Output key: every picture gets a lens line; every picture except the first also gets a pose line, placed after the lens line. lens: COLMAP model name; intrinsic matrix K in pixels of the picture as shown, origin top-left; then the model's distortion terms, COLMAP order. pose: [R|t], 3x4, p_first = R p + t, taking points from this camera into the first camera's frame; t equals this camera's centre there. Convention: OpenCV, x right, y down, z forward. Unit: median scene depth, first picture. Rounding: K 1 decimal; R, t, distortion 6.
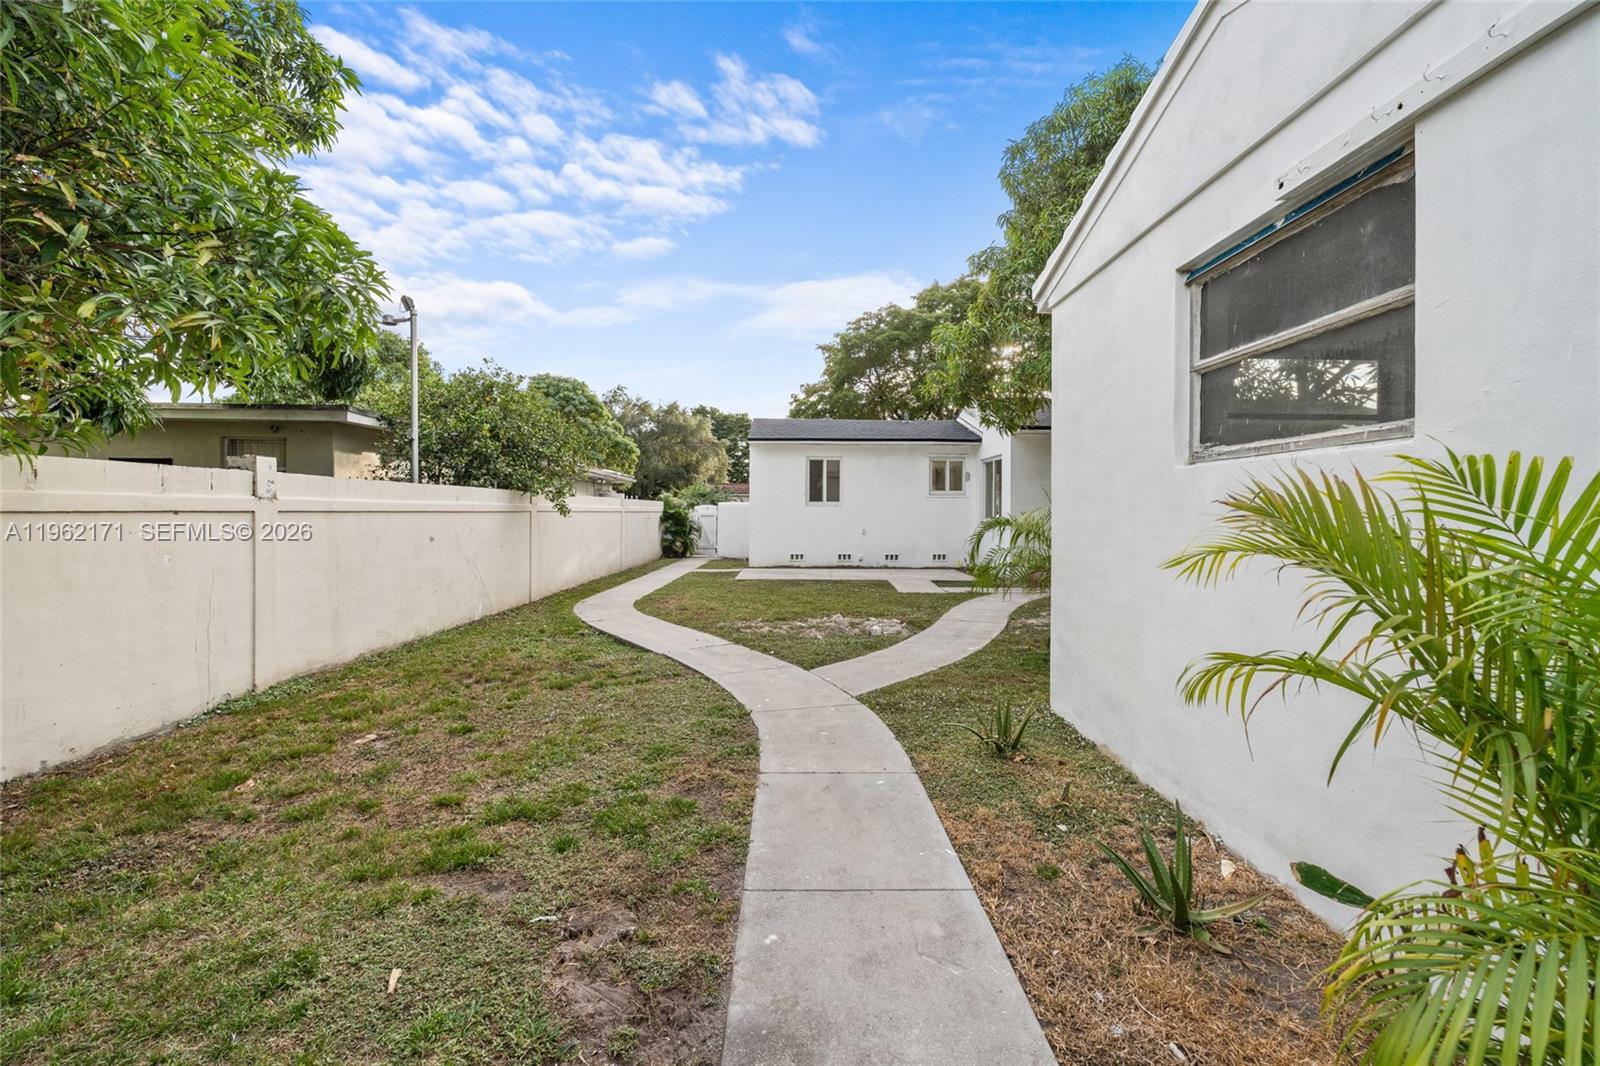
lens RADIAL K [[725.1, 0, 803.5], [0, 725.1, 521.7], [0, 0, 1]] dist [-0.001821, -0.000308]
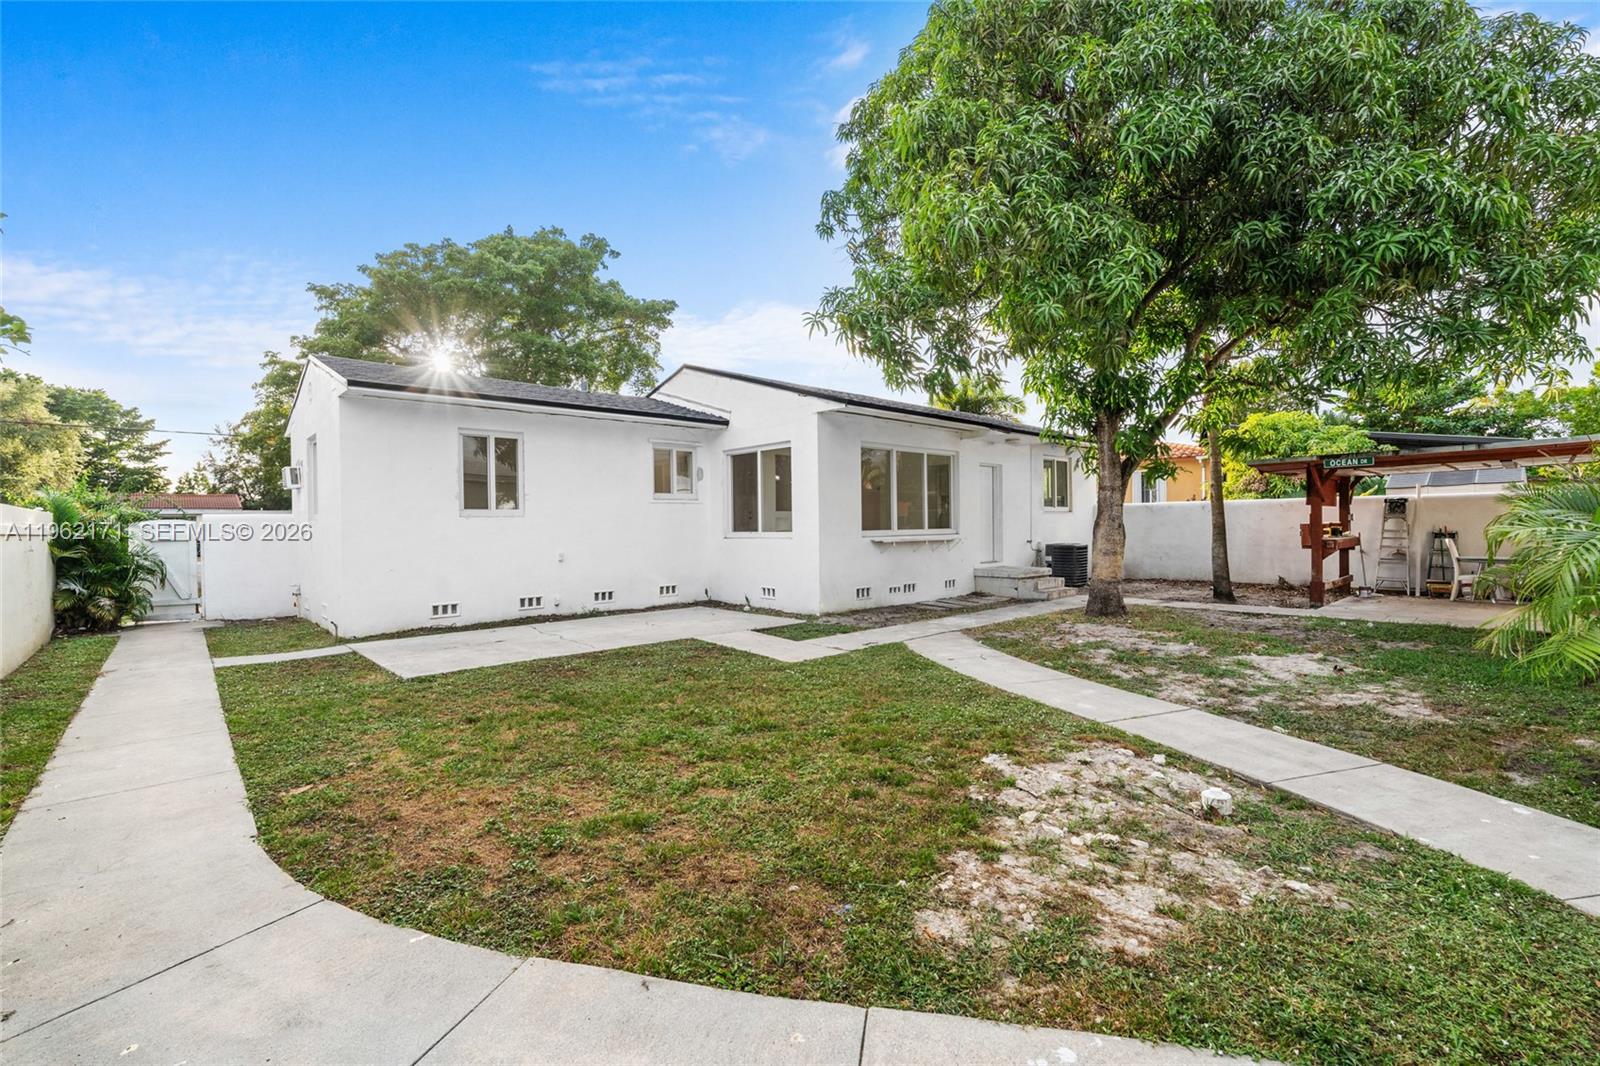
lens RADIAL K [[725.1, 0, 799.0], [0, 725.1, 540.9], [0, 0, 1]] dist [-0.001821, -0.000308]
pose [[0.748430, -0.021503, 0.662865, -0.167944], [0.027659, 0.999617, 0.001198, 0.004475], [-0.662637, 0.017438, 0.748738, 0.410243]]
